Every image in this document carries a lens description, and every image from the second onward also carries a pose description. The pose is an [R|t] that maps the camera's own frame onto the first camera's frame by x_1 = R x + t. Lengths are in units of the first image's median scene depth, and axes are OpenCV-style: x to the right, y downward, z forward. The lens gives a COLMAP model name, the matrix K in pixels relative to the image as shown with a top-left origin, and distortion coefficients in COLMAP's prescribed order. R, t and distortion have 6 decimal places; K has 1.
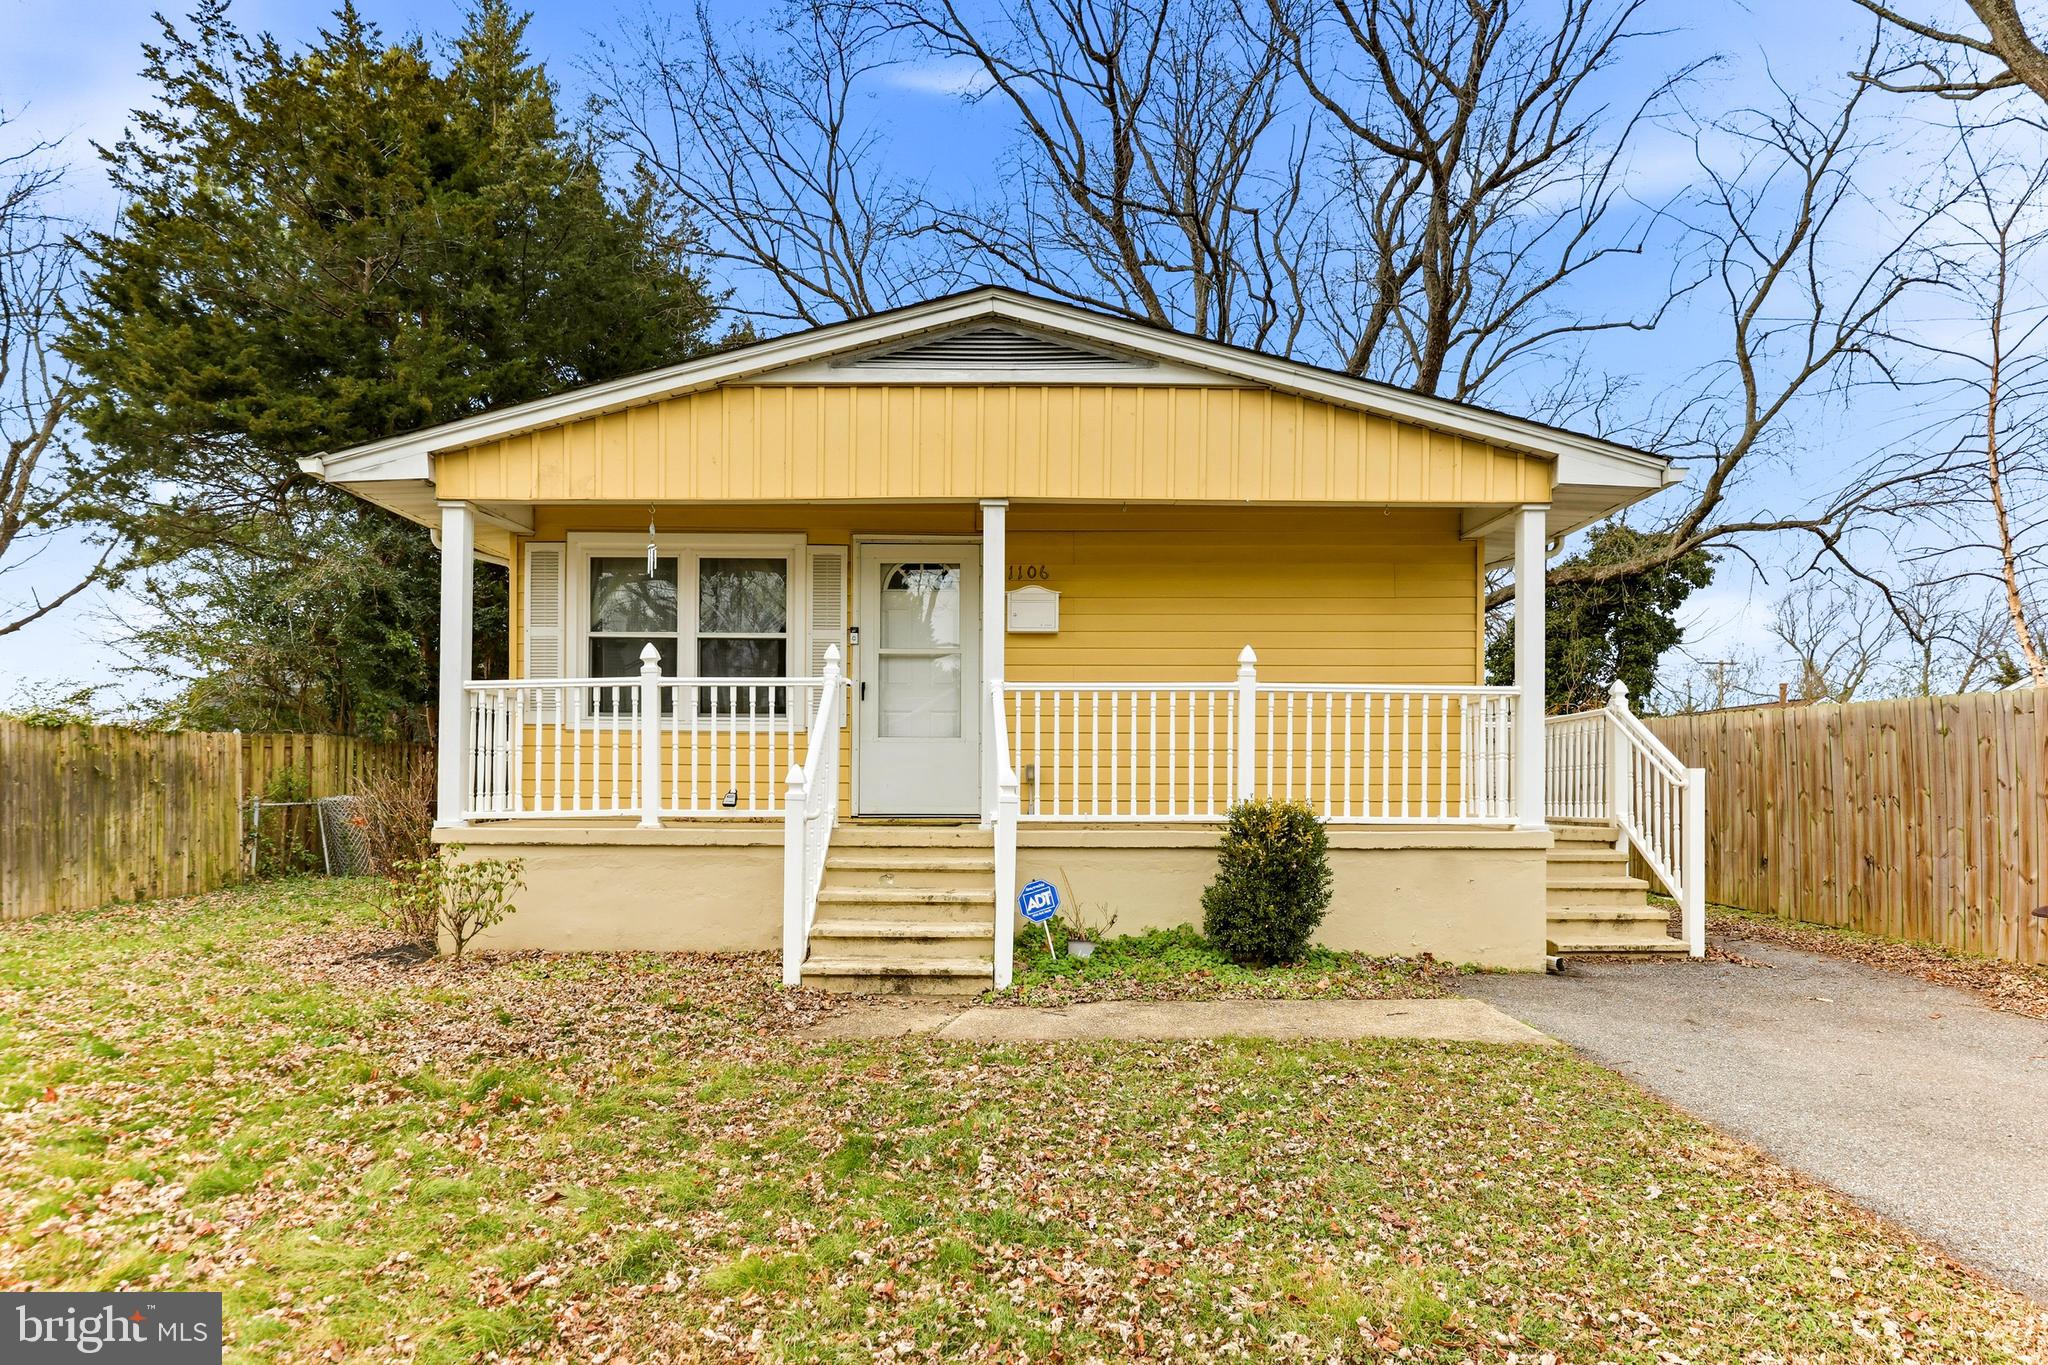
lens RADIAL K [[1179.5, 0, 1024.0], [0, 1179.5, 682.5], [0, 0, 1]] dist [0.000644, 0.001578]
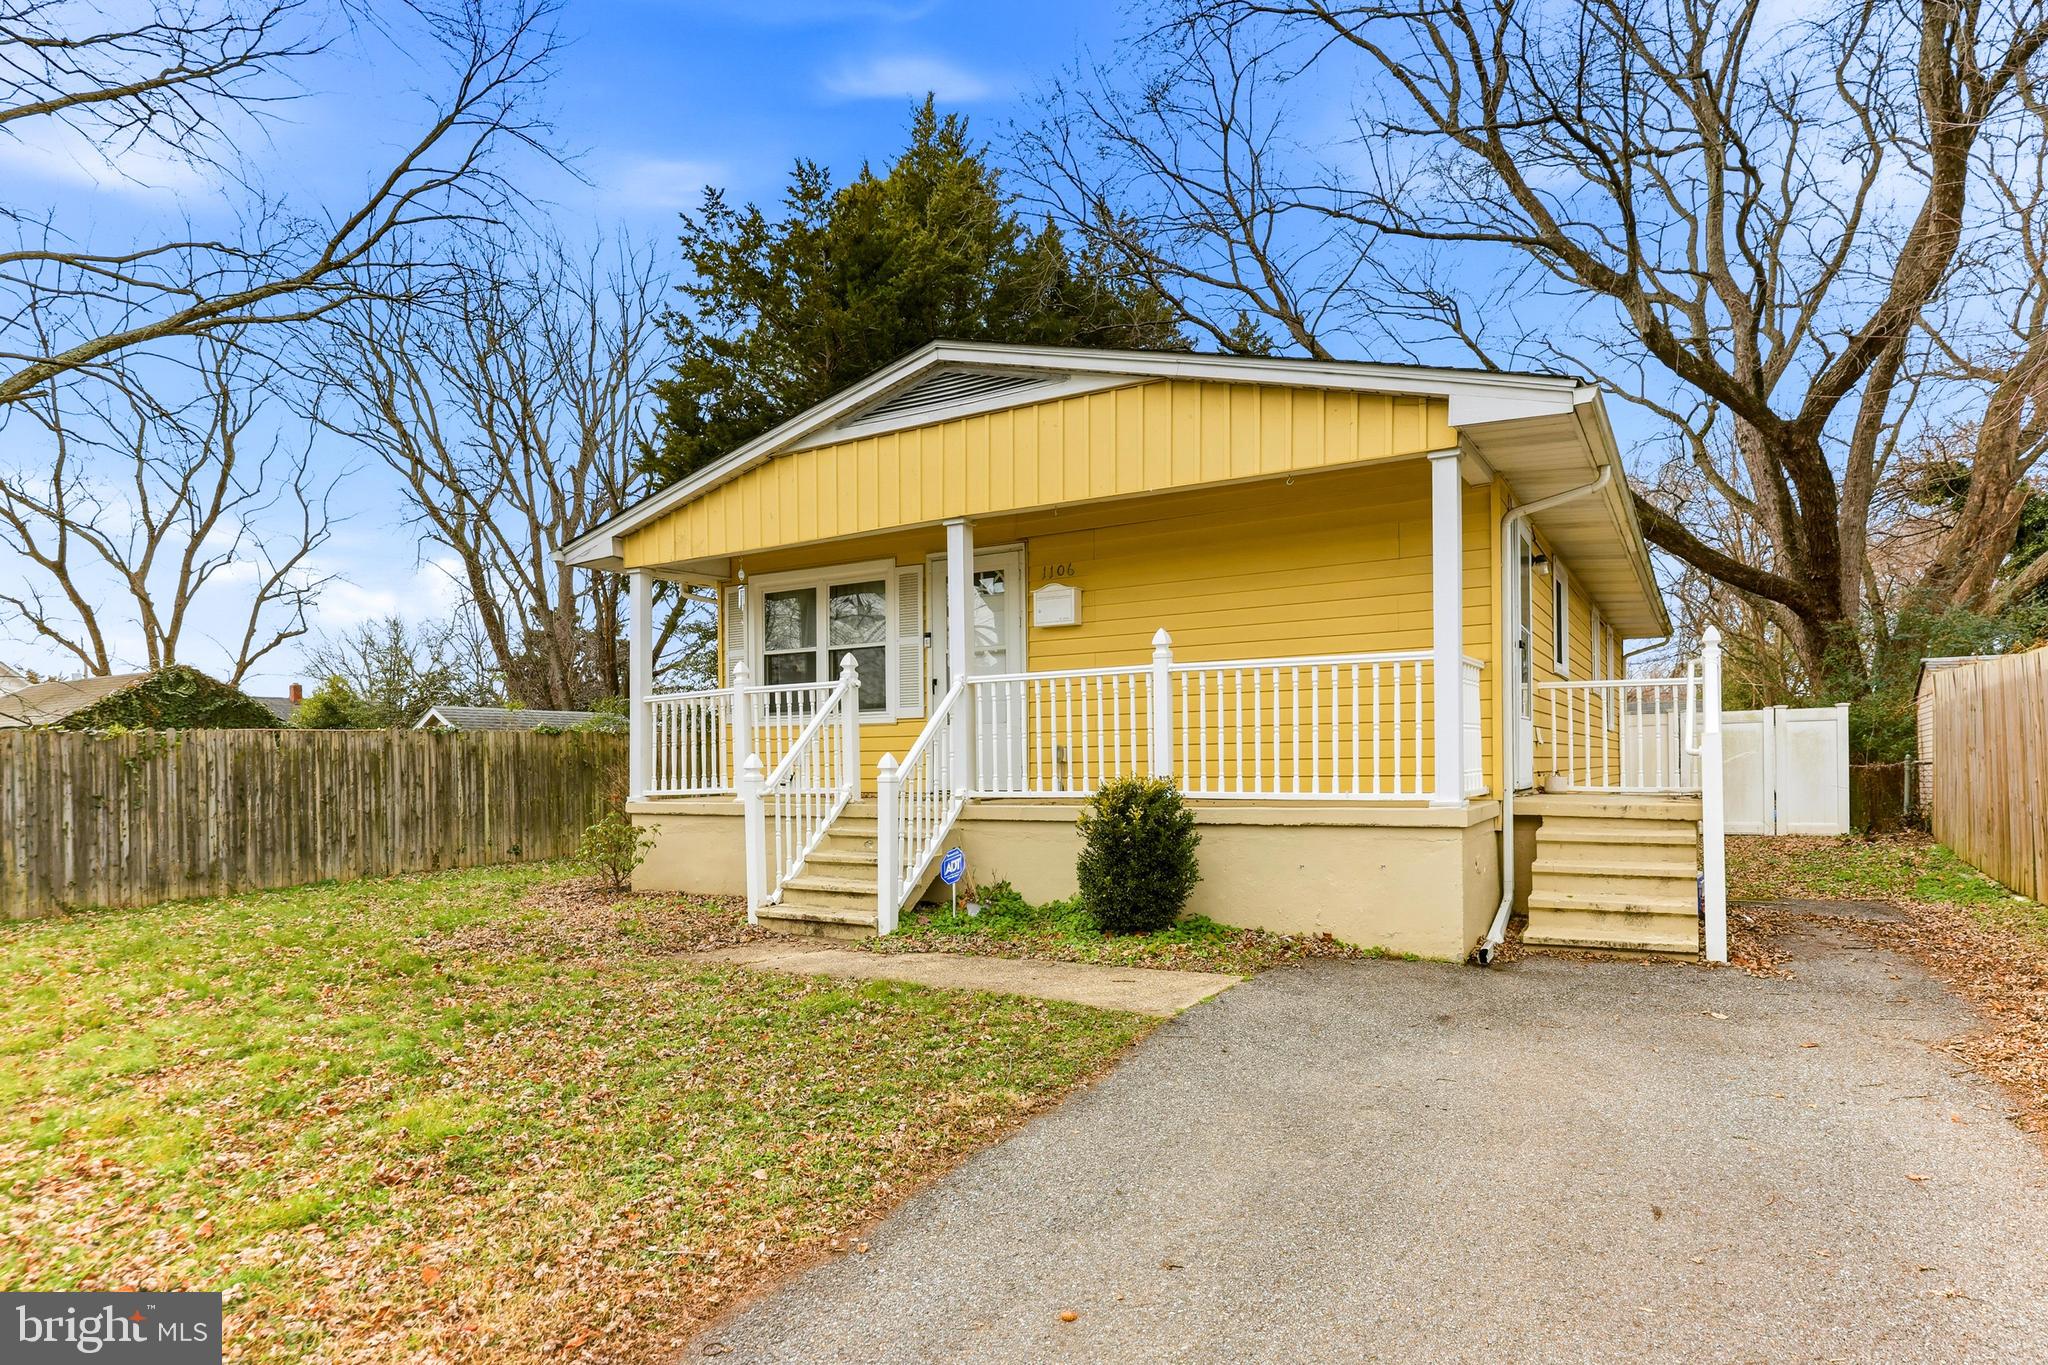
lens RADIAL K [[1177.1, 0, 1024.2], [0, 1177.1, 650.1], [0, 0, 1]] dist [0.004315, 0.000851]
pose [[0.850357, -0.065525, -0.522111, 0.628752], [0.063262, 0.997750, -0.022184, 0.003178], [0.522390, -0.014165, 0.852589, 0.048637]]
